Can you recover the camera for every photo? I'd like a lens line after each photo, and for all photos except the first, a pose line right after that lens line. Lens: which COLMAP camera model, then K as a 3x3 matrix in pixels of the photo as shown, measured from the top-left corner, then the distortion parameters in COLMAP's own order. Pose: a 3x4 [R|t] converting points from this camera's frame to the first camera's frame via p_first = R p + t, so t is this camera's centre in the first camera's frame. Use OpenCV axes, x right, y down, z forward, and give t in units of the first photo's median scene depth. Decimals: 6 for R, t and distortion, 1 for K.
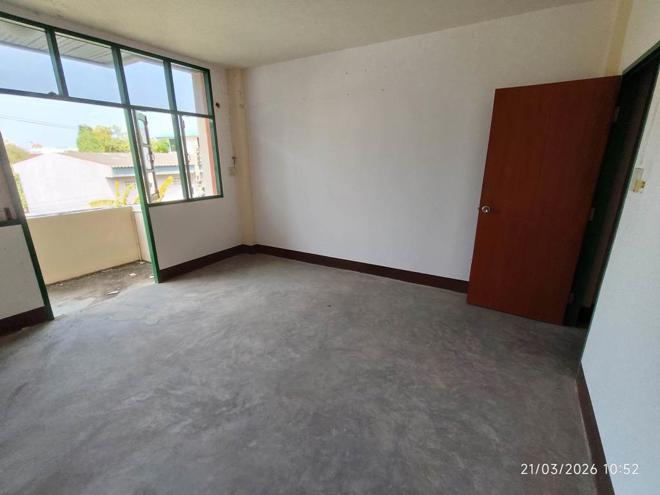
lens RADIAL K [[305.2, 0, 328.5], [0, 305.2, 247.4], [0, 0, 1]] dist [0.007188, -0.003456]
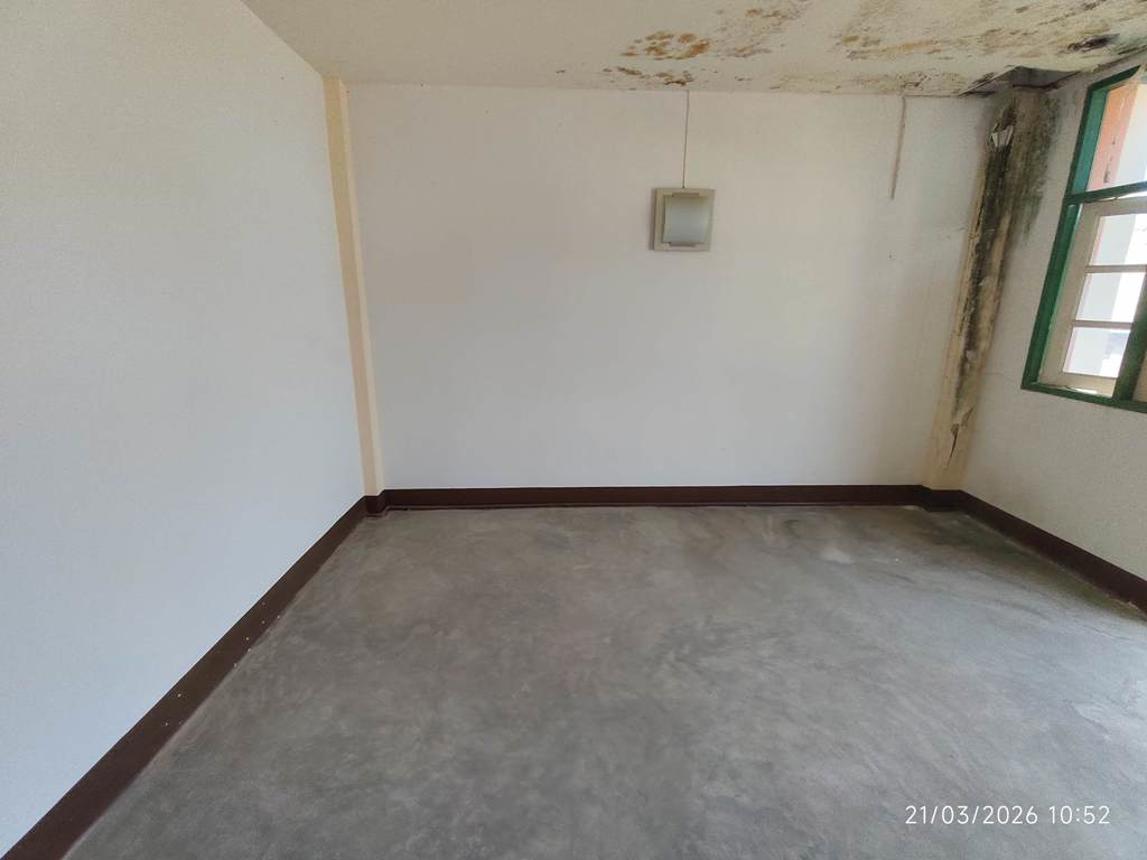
lens RADIAL K [[530.4, 0, 571.0], [0, 530.4, 427.8], [0, 0, 1]] dist [0.007188, -0.003456]
pose [[-0.839592, 0.133986, -0.526434, 0.408352], [-0.156830, 0.868050, 0.471055, -0.405559], [0.520086, 0.478055, -0.707796, 1.357251]]
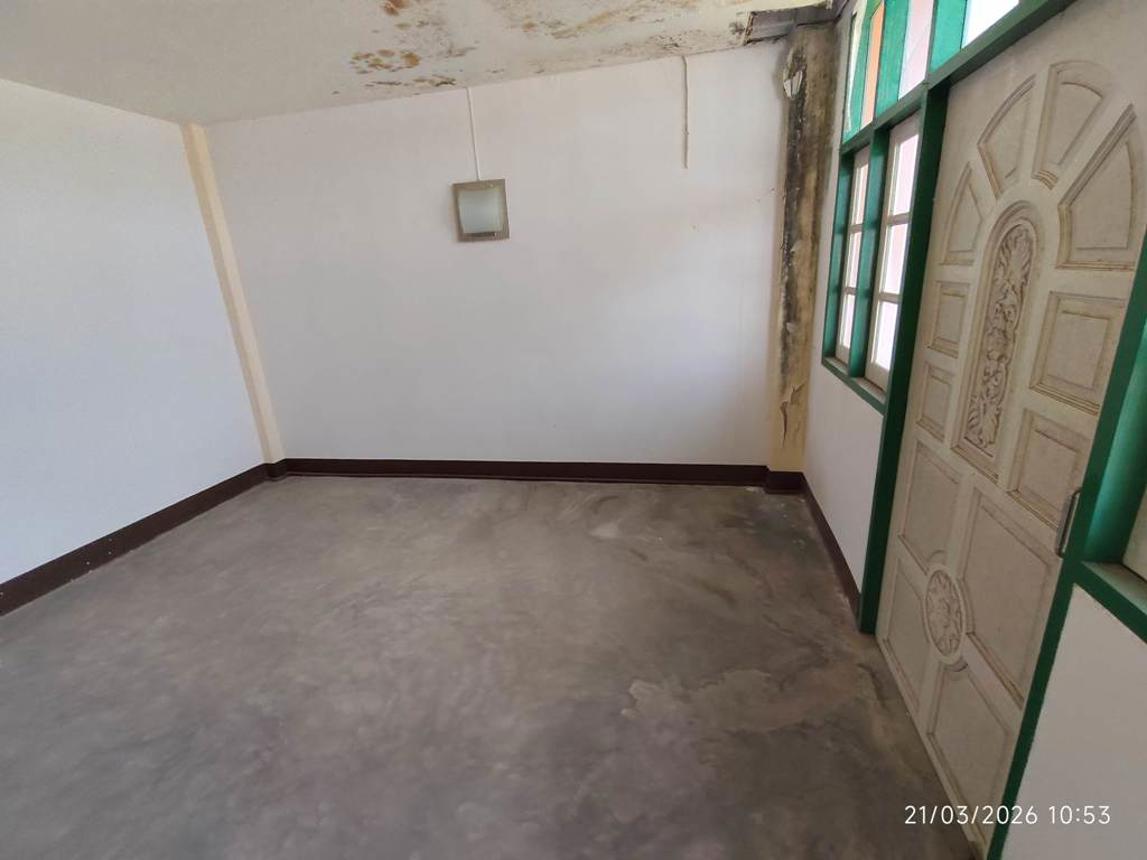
lens RADIAL K [[530.4, 0, 574.9], [0, 530.4, 430.3], [0, 0, 1]] dist [0.007188, -0.003456]
pose [[-0.944606, 0.156736, -0.288362, -0.487667], [-0.026993, 0.838525, 0.544194, -0.591174], [0.327094, 0.521833, -0.787845, 1.897985]]
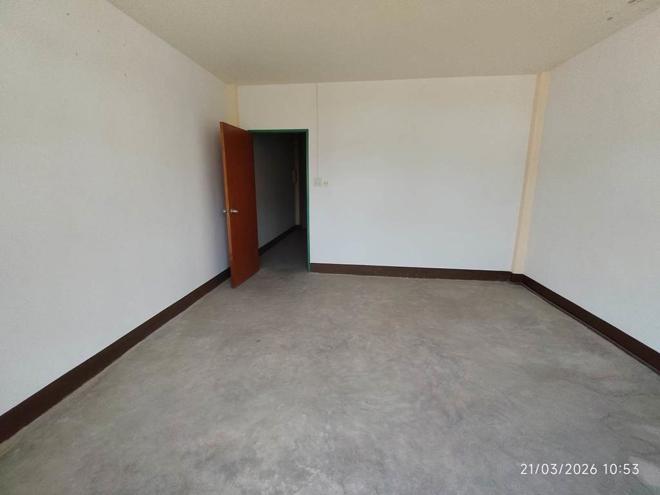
lens RADIAL K [[305.2, 0, 328.1], [0, 305.2, 250.4], [0, 0, 1]] dist [0.007188, -0.003456]
pose [[-0.408207, -0.203861, 0.889836, -1.204843], [0.257179, 0.909585, 0.326365, -0.407890], [-0.875914, 0.362072, -0.318870, 1.563543]]
